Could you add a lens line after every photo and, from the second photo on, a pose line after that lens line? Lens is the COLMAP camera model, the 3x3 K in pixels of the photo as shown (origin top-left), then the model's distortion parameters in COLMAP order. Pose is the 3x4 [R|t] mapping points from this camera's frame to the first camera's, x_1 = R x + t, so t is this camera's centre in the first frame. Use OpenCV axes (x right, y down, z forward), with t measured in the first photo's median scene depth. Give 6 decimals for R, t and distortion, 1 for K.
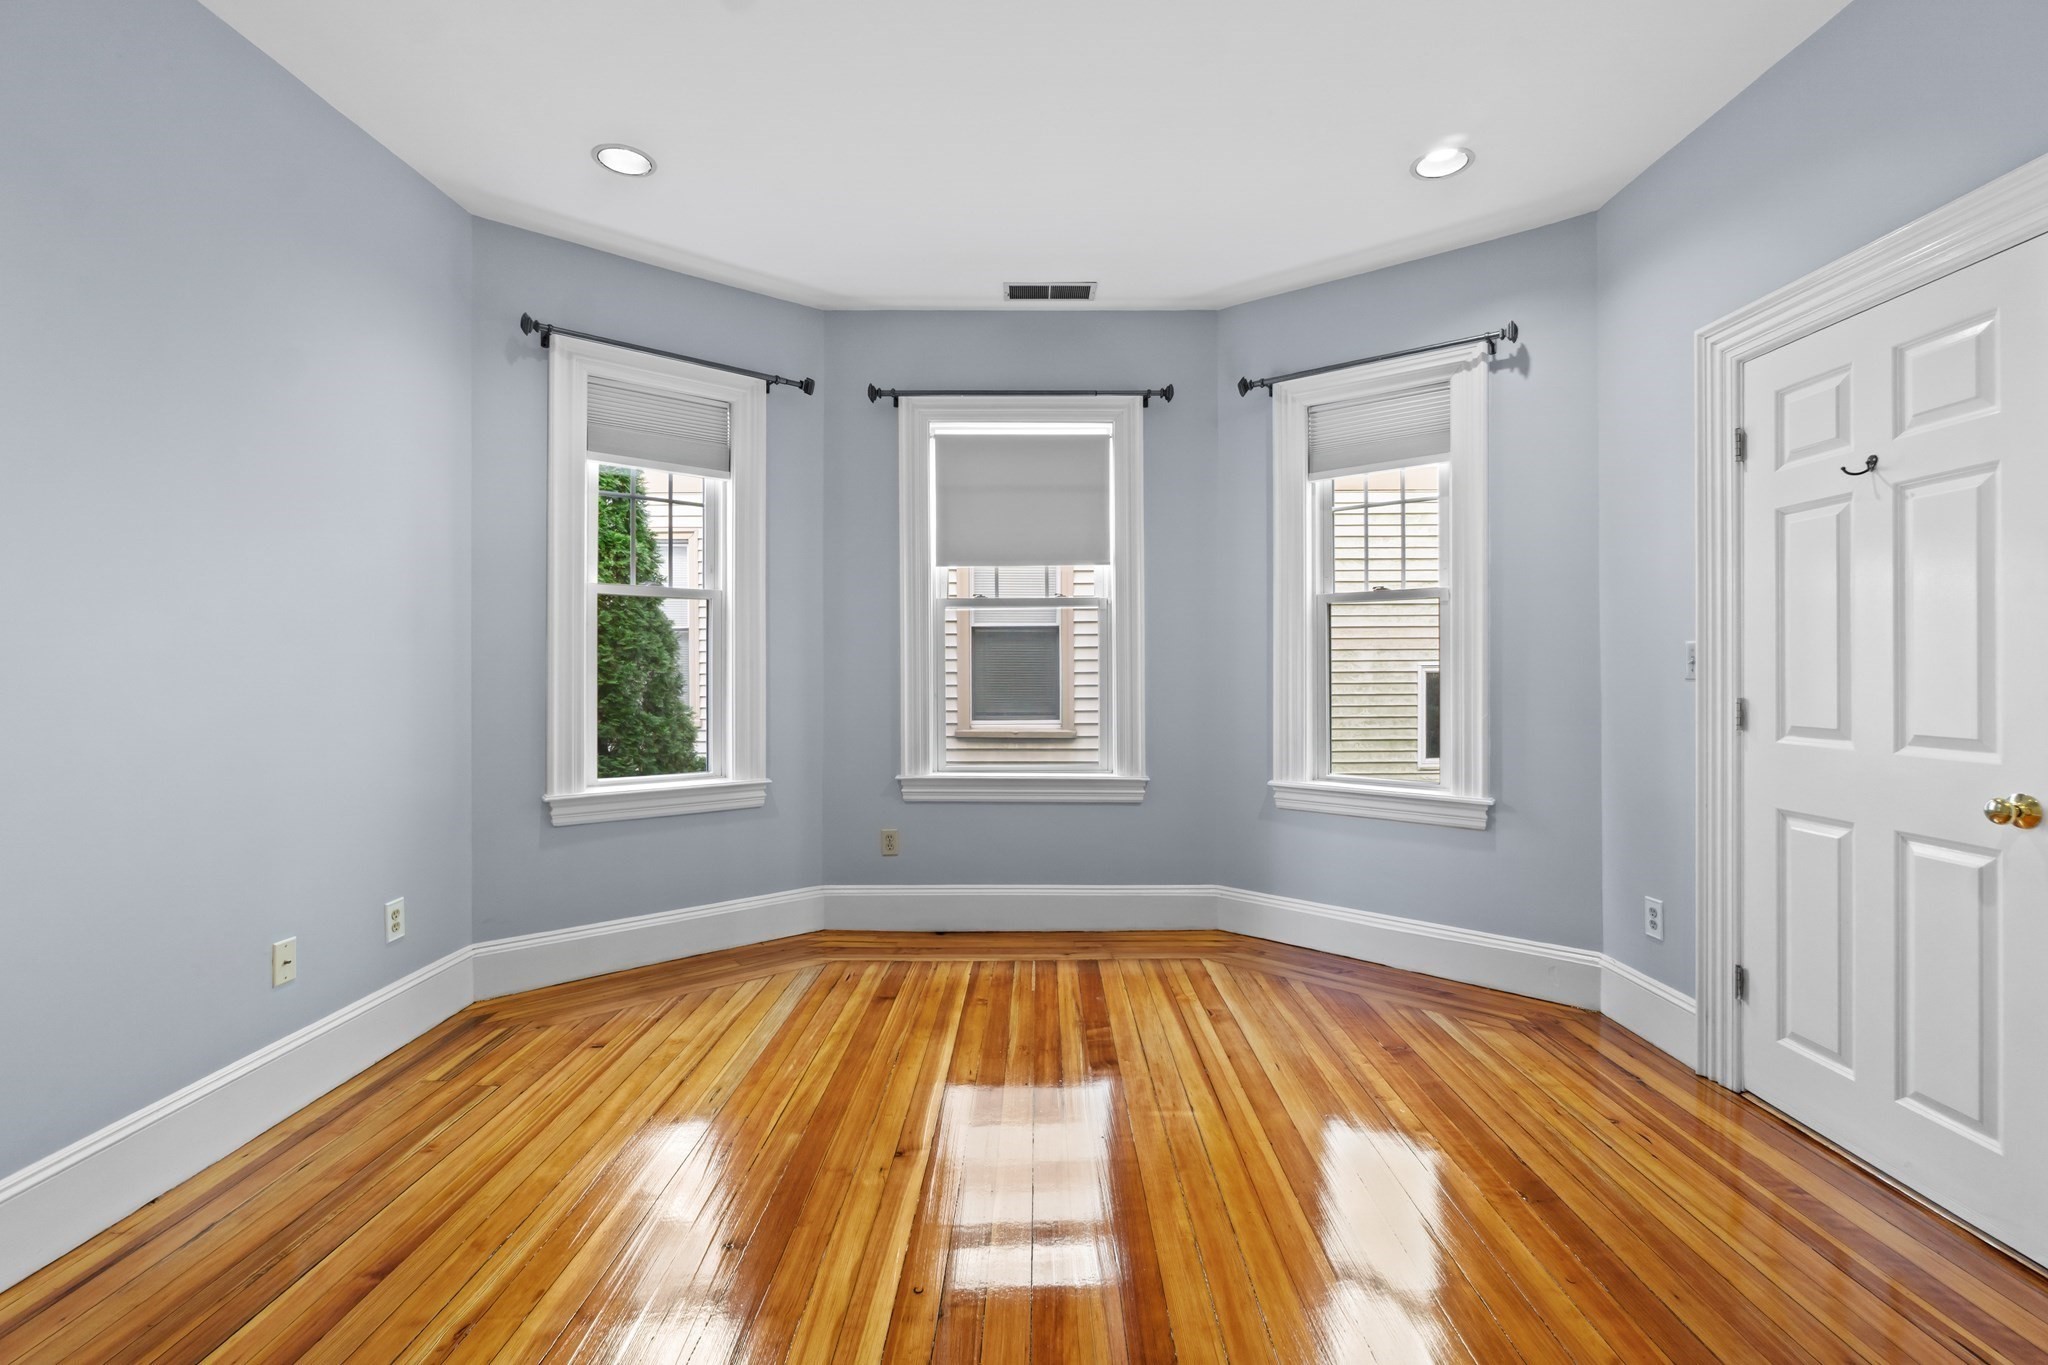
lens RADIAL K [[894.5, 0, 1020.3], [0, 894.5, 656.8], [0, 0, 1]] dist [-0.002786, -0.000156]
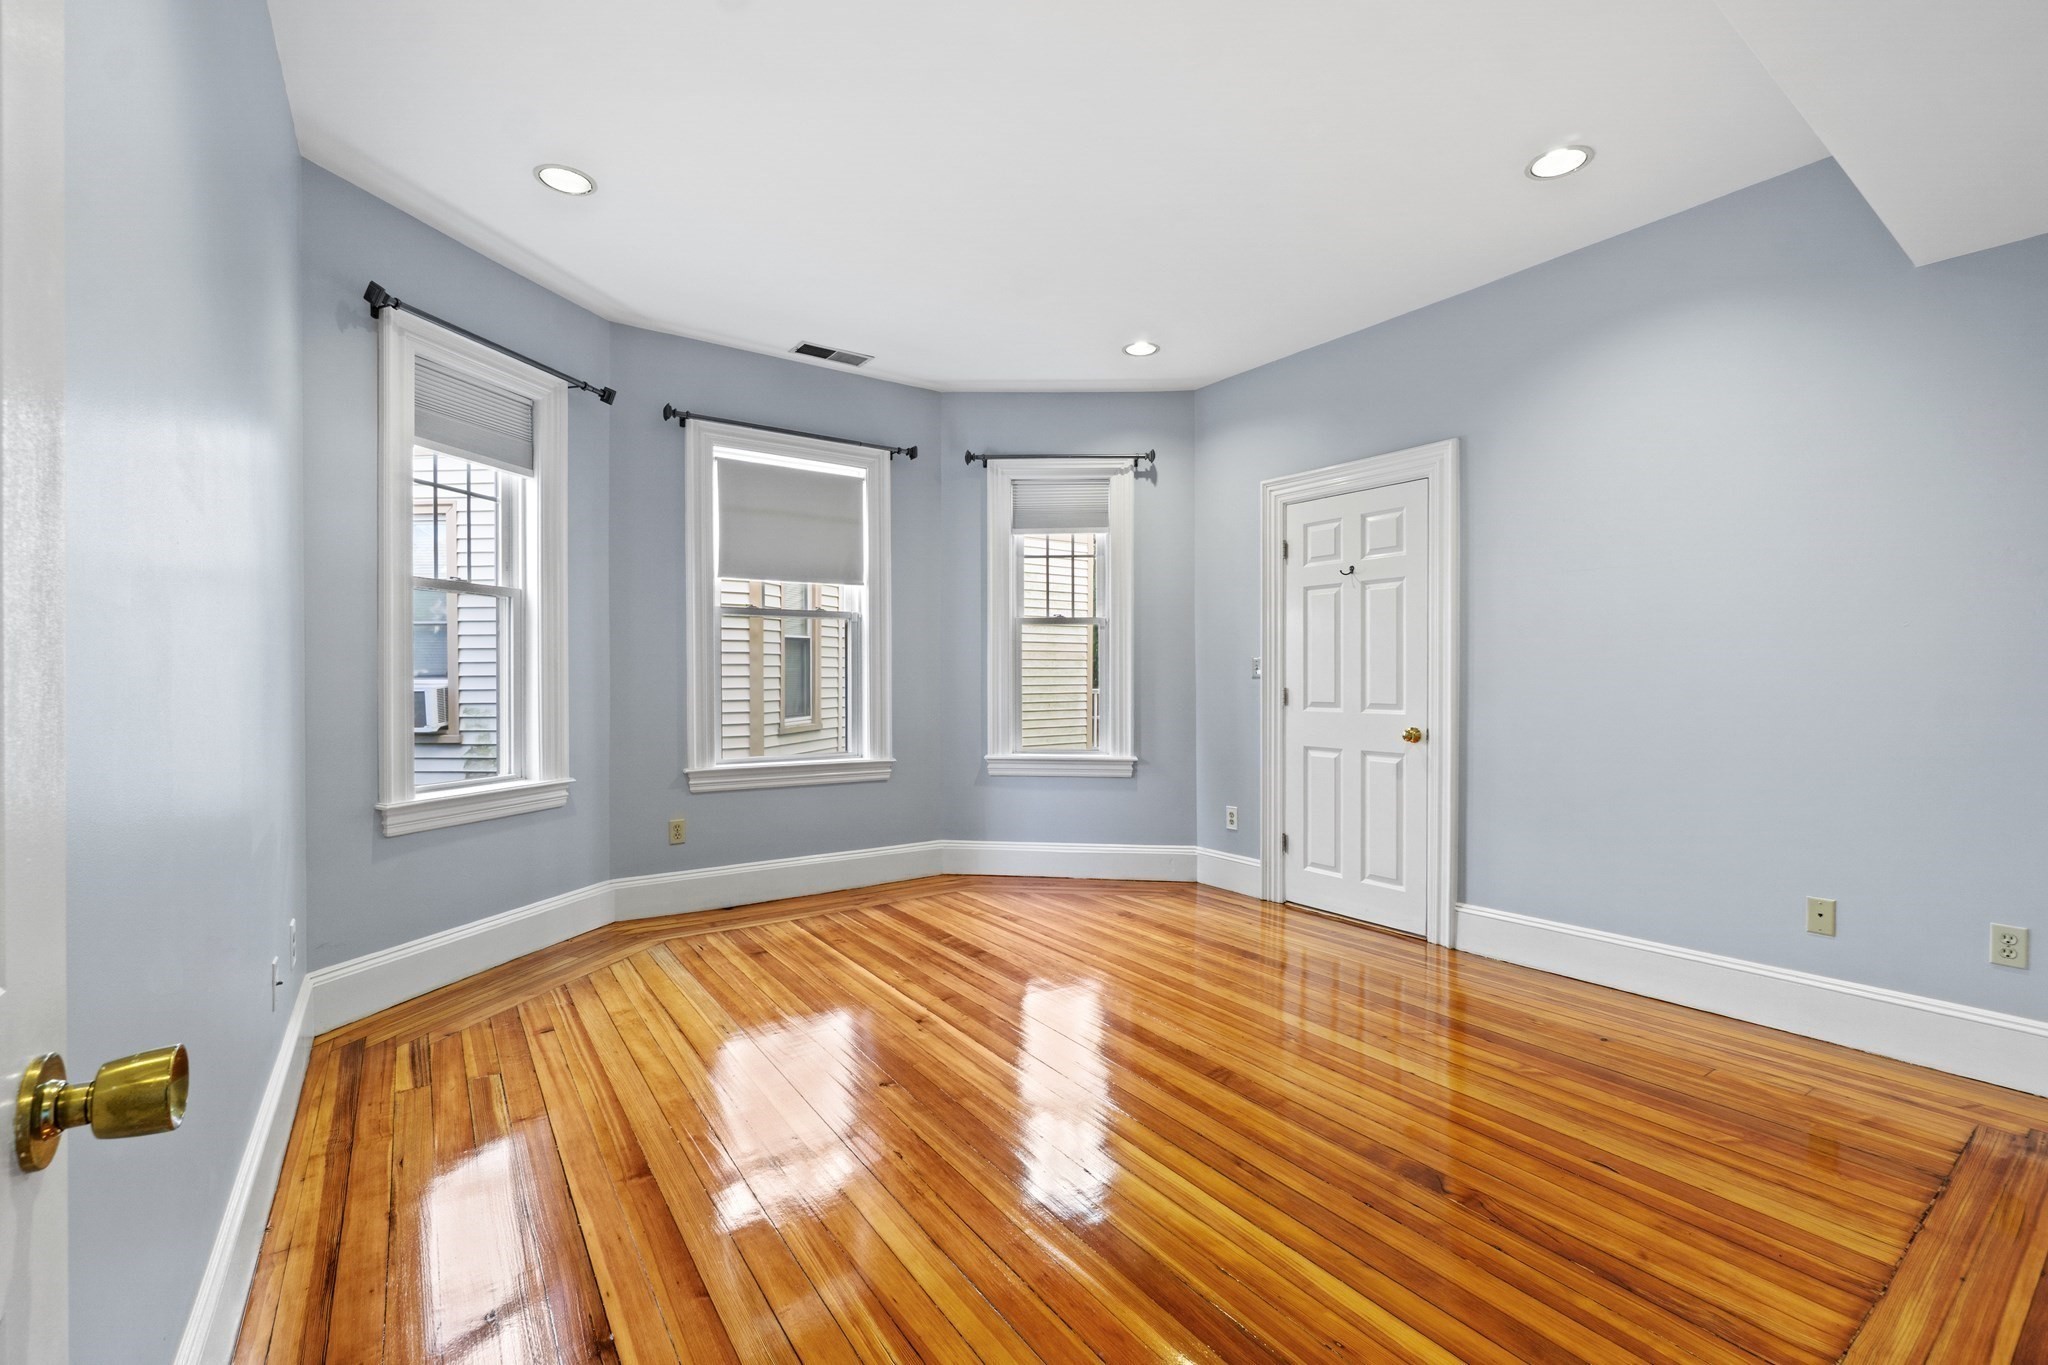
lens RADIAL K [[894.5, 0, 1020.3], [0, 894.5, 656.8], [0, 0, 1]] dist [-0.002786, -0.000156]
pose [[0.815061, 0.014608, 0.579191, -0.491559], [-0.010001, 0.999888, -0.011144, 0.006129], [-0.579289, 0.003290, 0.815116, -0.128148]]
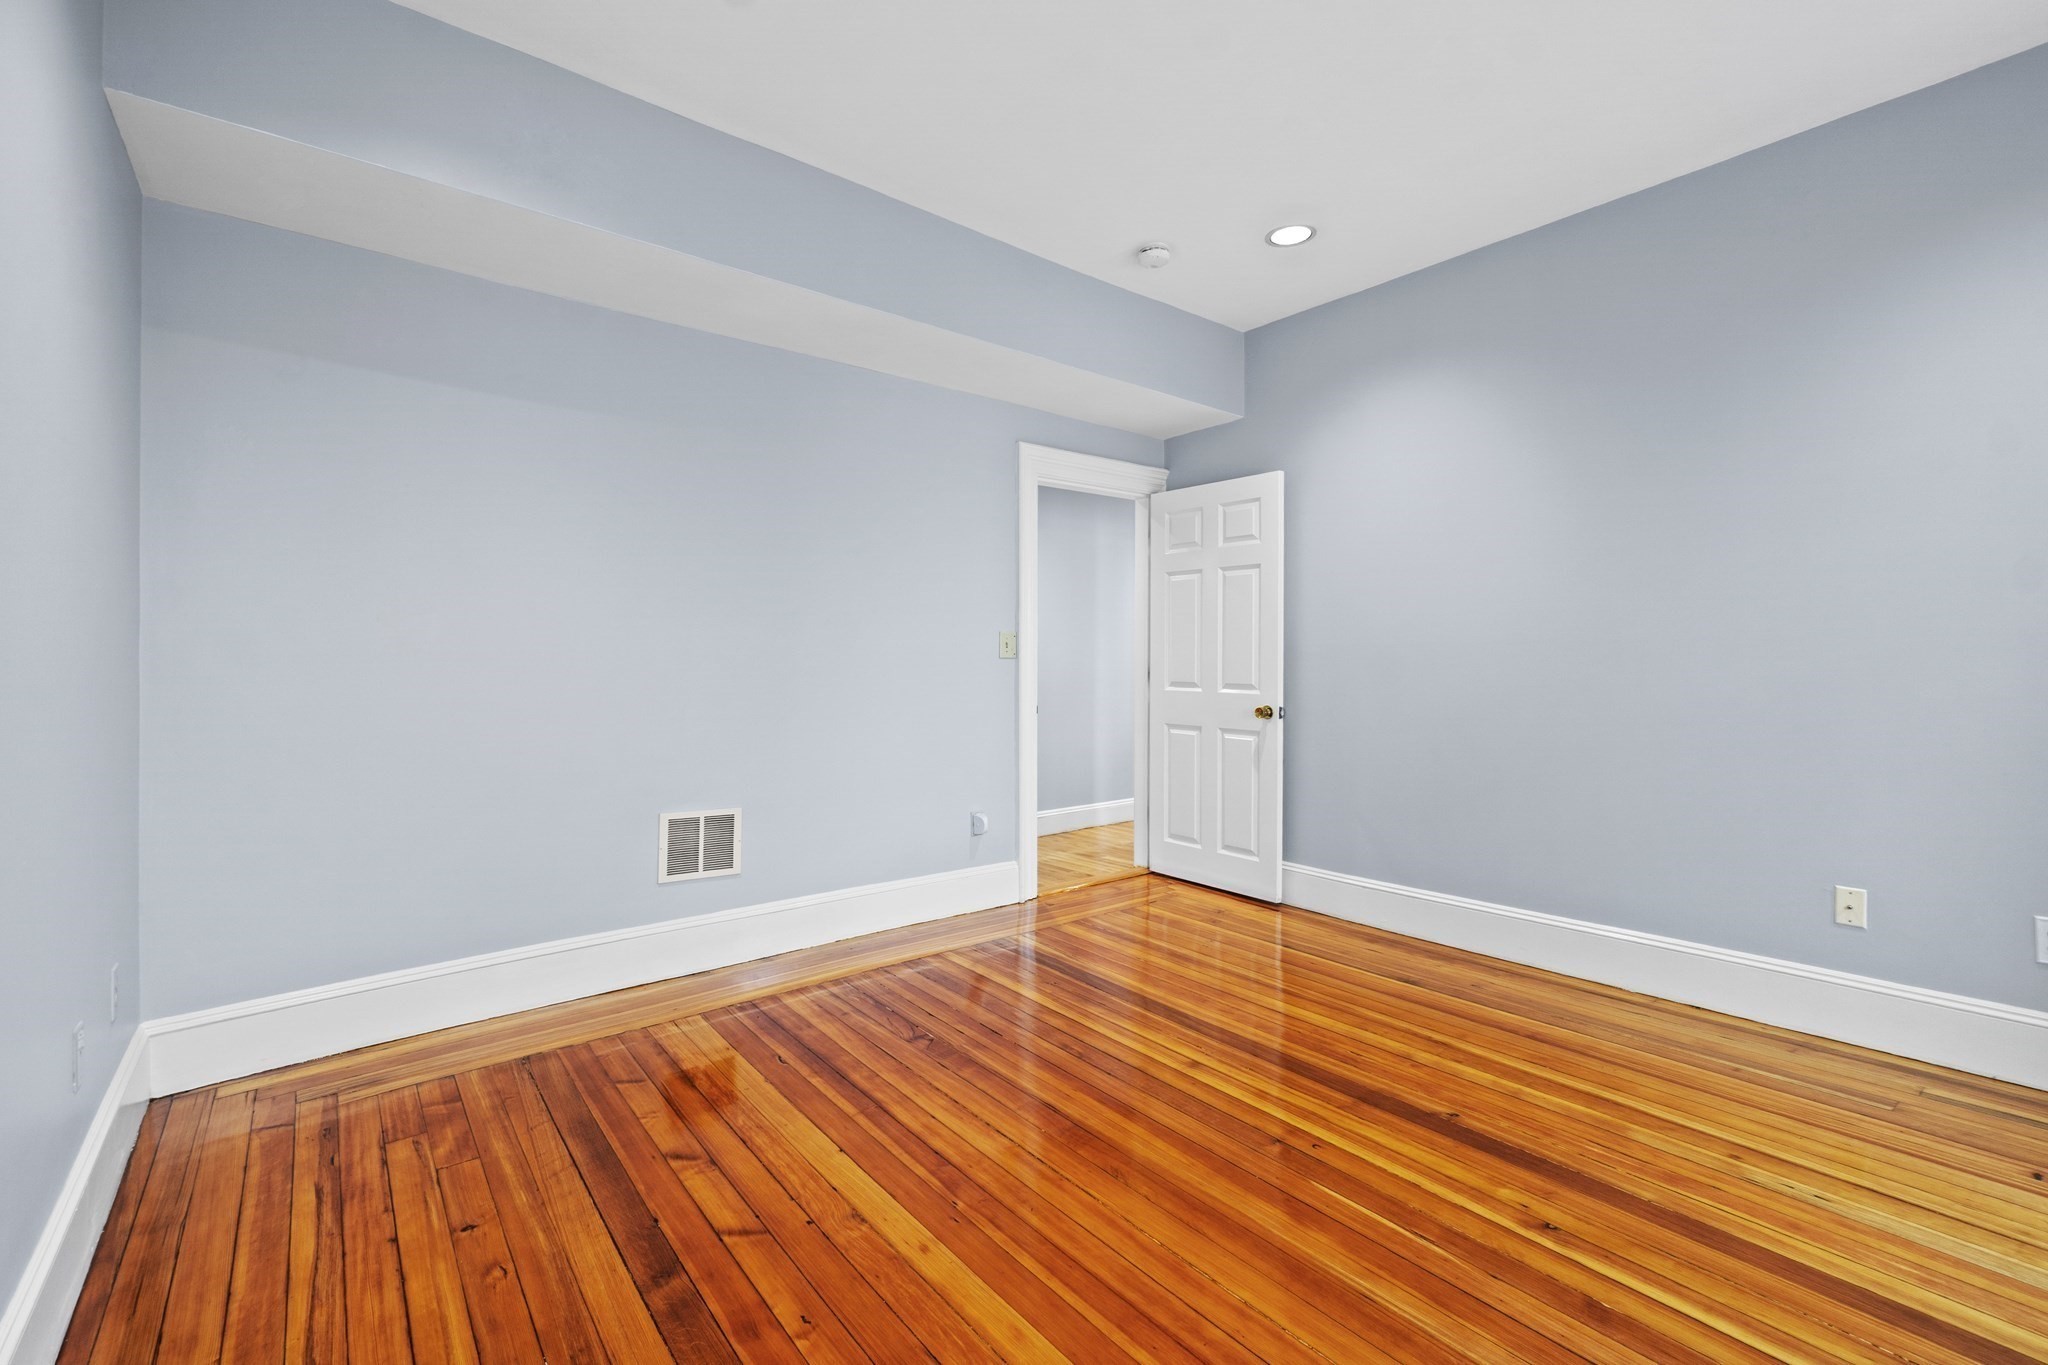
lens RADIAL K [[894.5, 0, 1020.3], [0, 894.5, 656.8], [0, 0, 1]] dist [-0.002786, -0.000156]
pose [[-0.778001, 0.002642, -0.628258, 0.467024], [0.009915, 0.999918, -0.008073, 0.014949], [0.628185, -0.012510, -0.777964, 0.810271]]
